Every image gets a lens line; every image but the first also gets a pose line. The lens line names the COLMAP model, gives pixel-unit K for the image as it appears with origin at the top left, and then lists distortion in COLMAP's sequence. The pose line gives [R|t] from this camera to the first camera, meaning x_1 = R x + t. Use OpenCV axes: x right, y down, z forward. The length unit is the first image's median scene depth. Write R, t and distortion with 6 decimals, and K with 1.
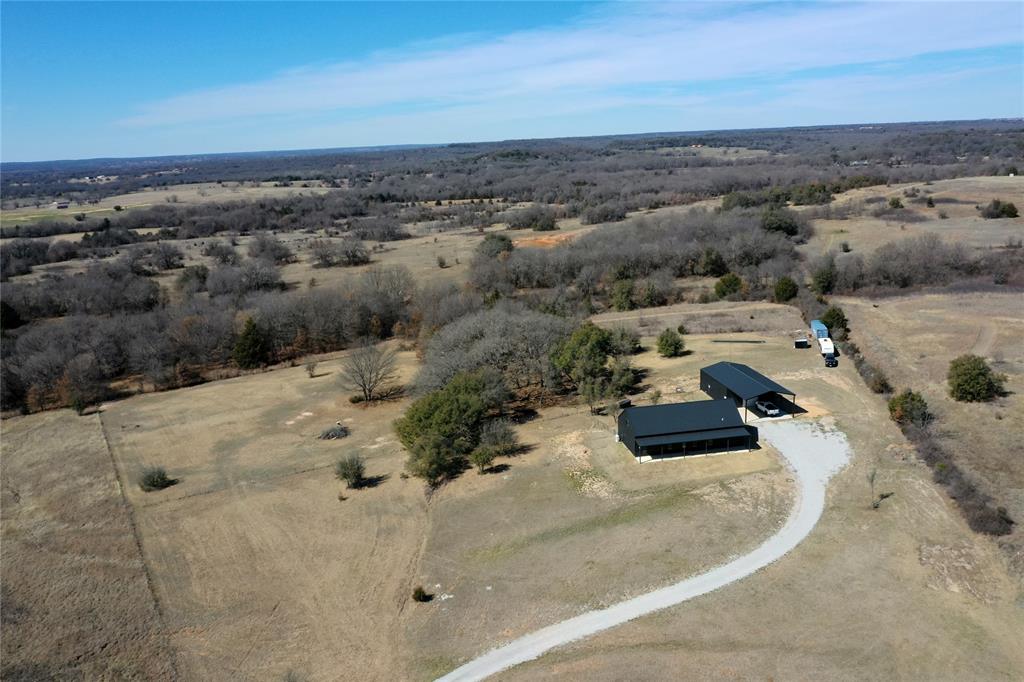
lens RADIAL K [[877.8, 0, 512.0], [0, 877.8, 341.0], [0, 0, 1]] dist [-0.032994, 0.017014]
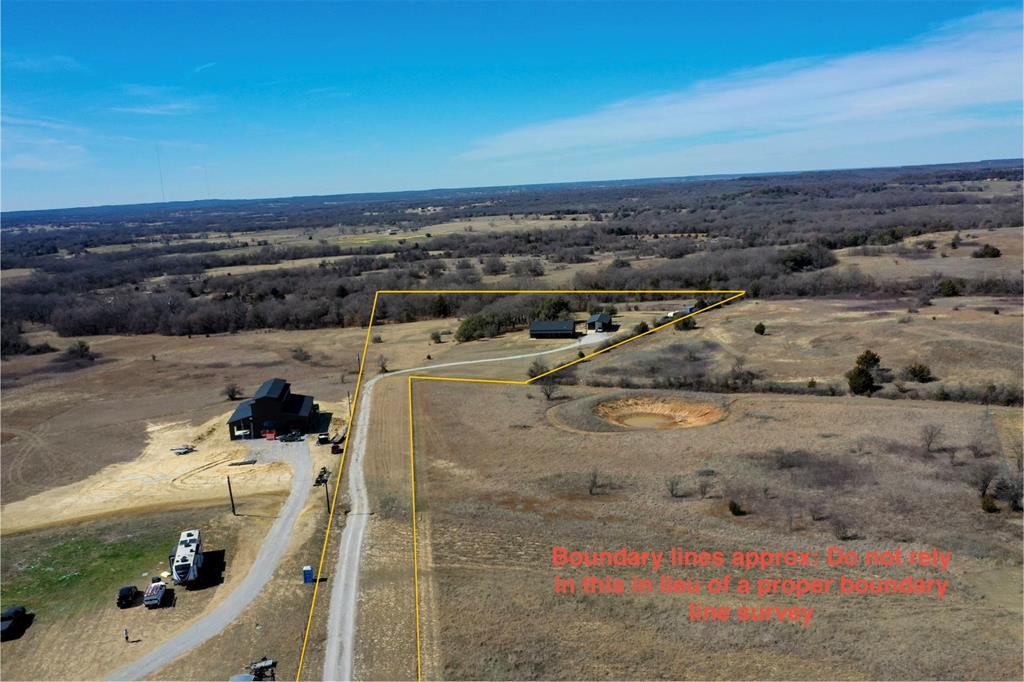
lens RADIAL K [[877.8, 0, 512.0], [0, 877.8, 341.0], [0, 0, 1]] dist [-0.032994, 0.017014]
pose [[0.936637, 0.058000, -0.345465, 0.117808], [-0.068355, 0.997501, -0.017858, 0.021921], [0.343566, 0.040341, 0.938262, -0.181639]]
